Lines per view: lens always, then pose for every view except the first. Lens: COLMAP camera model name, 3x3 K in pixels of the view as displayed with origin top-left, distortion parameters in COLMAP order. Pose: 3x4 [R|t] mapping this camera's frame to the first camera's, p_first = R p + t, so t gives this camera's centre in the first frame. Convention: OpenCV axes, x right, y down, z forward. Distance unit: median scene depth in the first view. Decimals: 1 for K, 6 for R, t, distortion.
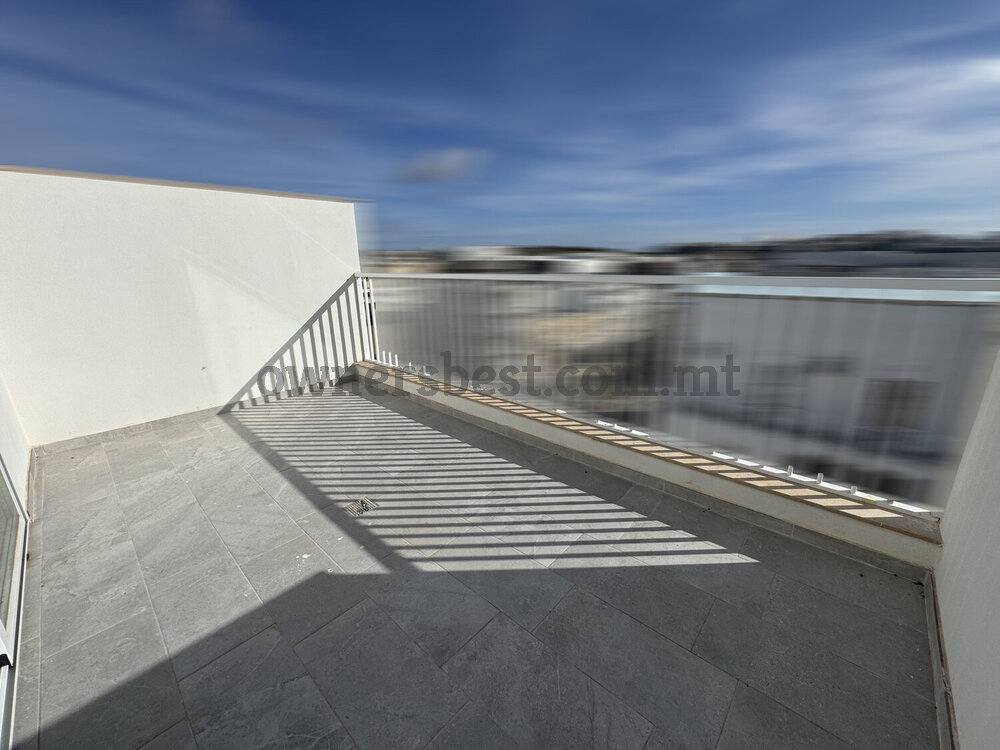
lens RADIAL K [[401.0, 0, 500.0], [0, 401.0, 375.0], [0, 0, 1]] dist [0.000053, 0.000022]
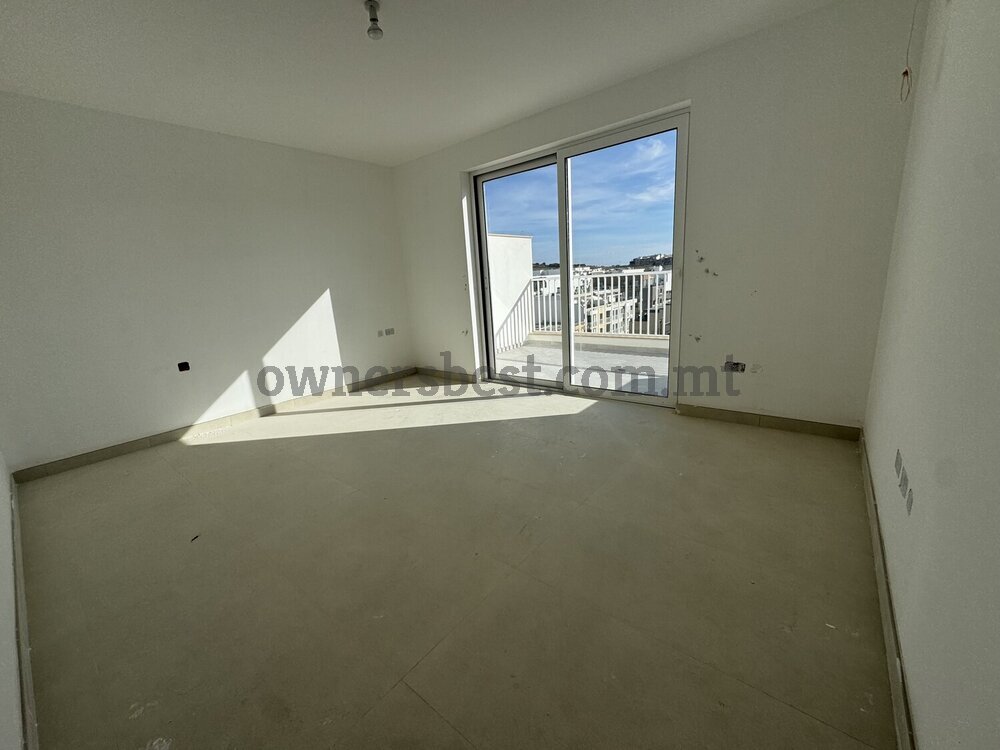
lens RADIAL K [[401.0, 0, 500.0], [0, 401.0, 375.0], [0, 0, 1]] dist [0.000053, 0.000022]
pose [[0.993868, -0.067391, 0.087667, -0.657625], [0.070573, 0.996937, -0.033713, 0.199465], [-0.085127, 0.039693, 0.995579, -0.667332]]
